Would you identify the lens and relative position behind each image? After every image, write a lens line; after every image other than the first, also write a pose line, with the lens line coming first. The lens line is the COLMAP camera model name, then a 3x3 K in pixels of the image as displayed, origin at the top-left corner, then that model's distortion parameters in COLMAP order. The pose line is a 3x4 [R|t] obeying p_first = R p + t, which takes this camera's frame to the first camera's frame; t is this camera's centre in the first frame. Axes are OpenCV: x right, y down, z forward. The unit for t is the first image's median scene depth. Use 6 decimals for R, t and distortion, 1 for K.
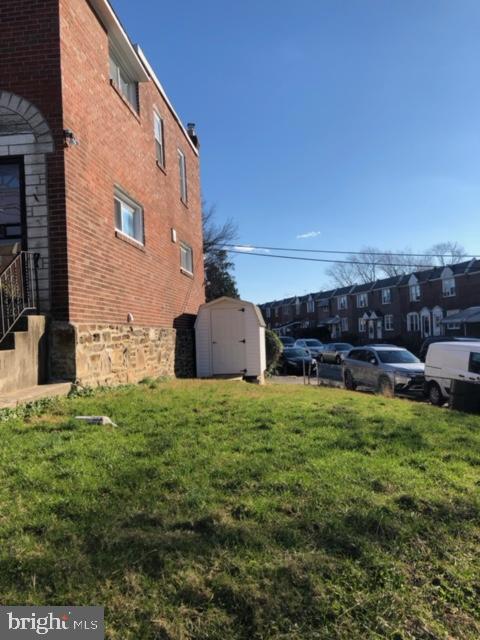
lens RADIAL K [[521.1, 0, 244.4], [0, 521.1, 320.9], [0, 0, 1]] dist [0.026705, -0.020053]
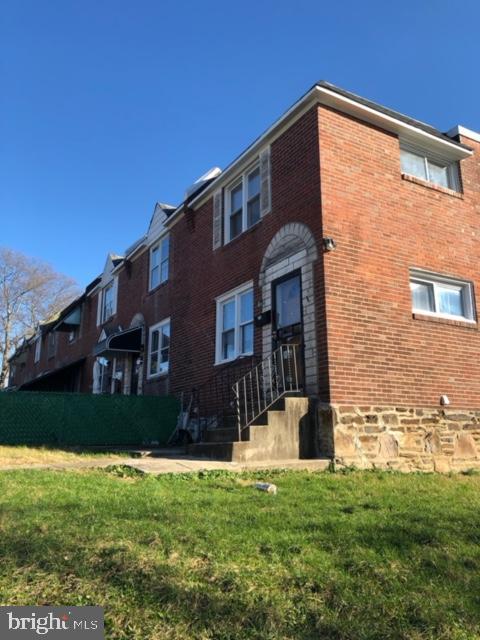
lens RADIAL K [[521.1, 0, 243.7], [0, 521.1, 321.1], [0, 0, 1]] dist [0.026705, -0.020053]
pose [[0.582494, -0.146443, -0.799534, 0.460214], [0.001204, 0.983791, -0.179314, 0.028418], [0.812834, 0.103487, 0.573229, 0.199142]]
